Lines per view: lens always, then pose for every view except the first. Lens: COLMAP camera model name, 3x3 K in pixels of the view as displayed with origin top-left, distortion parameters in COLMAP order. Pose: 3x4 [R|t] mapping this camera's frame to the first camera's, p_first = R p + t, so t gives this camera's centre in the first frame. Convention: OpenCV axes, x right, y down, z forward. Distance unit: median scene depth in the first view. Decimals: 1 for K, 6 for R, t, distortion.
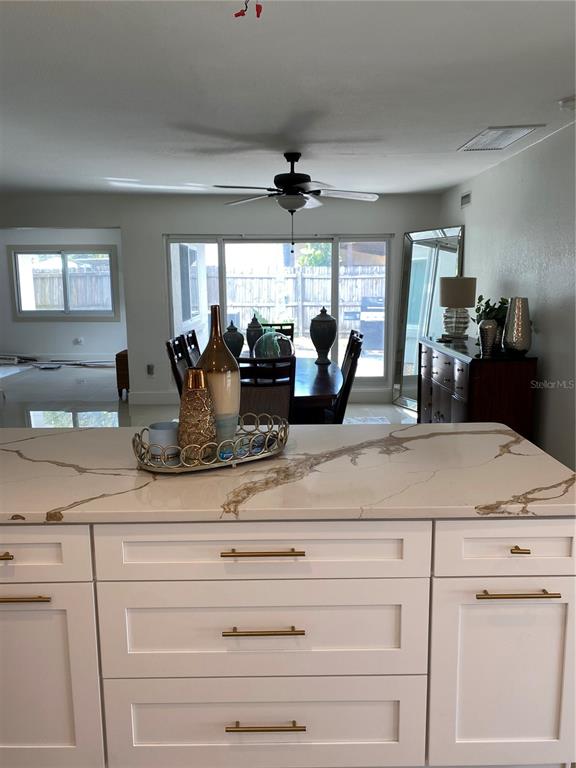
lens RADIAL K [[578.7, 0, 290.0], [0, 578.7, 384.2], [0, 0, 1]] dist [0.101214, -0.178013]
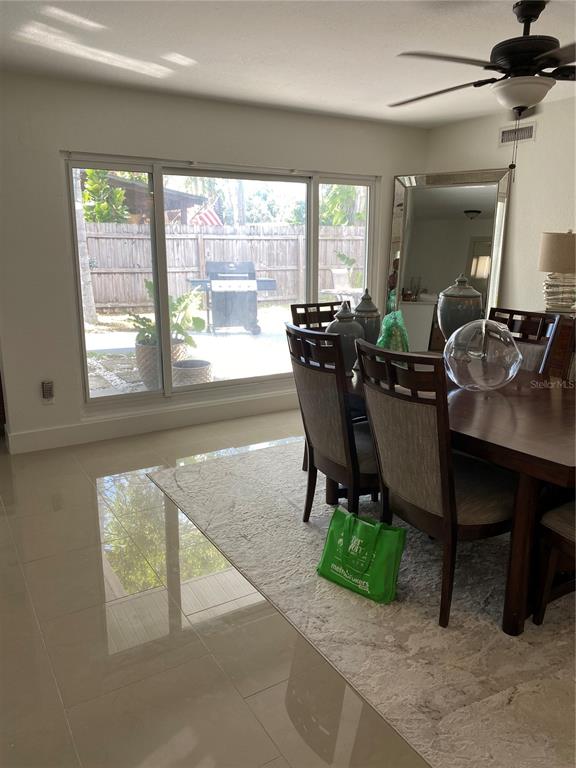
lens RADIAL K [[578.7, 0, 290.0], [0, 578.7, 384.2], [0, 0, 1]] dist [0.101214, -0.178013]
pose [[0.863513, -0.108044, 0.492618, -1.143205], [0.080012, 0.993761, 0.077704, -0.199726], [-0.497940, -0.027683, 0.866770, 1.357345]]
